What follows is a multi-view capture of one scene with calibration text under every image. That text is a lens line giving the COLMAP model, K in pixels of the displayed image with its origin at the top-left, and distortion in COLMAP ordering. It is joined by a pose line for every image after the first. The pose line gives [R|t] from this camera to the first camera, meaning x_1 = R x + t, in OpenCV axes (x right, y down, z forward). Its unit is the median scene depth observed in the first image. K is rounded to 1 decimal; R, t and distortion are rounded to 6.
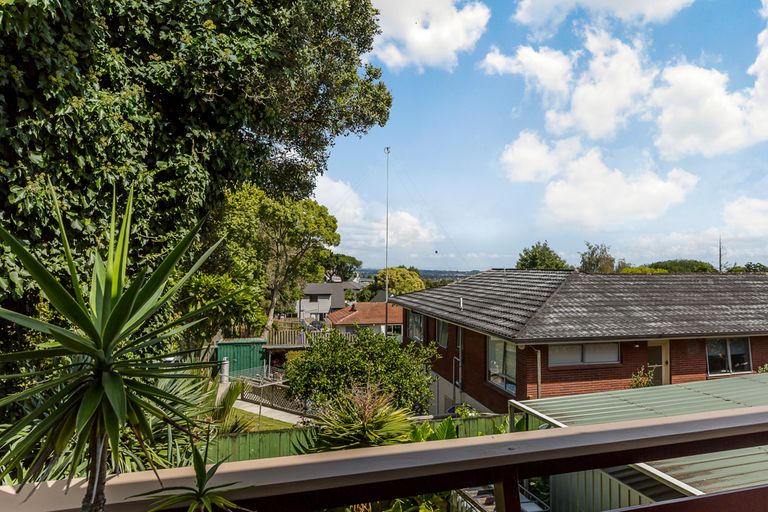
lens RADIAL K [[470.3, 0, 384.0], [0, 470.3, 256.0], [0, 0, 1]] dist [0.000301, 0.000036]
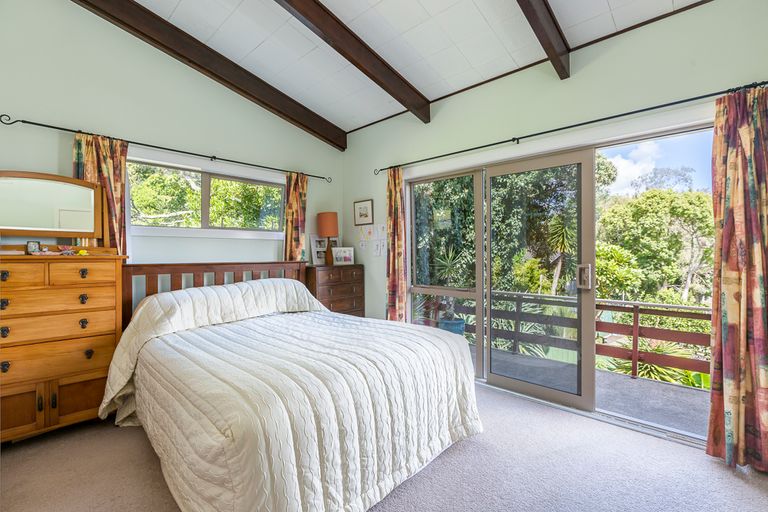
lens RADIAL K [[344.5, 0, 384.0], [0, 344.5, 256.0], [0, 0, 1]] dist [-0.000261, -0.000018]
pose [[0.474917, -0.003721, -0.880023, 1.108860], [0.023619, 0.999685, 0.008519, -0.010790], [0.879714, -0.024832, 0.474855, -0.758889]]
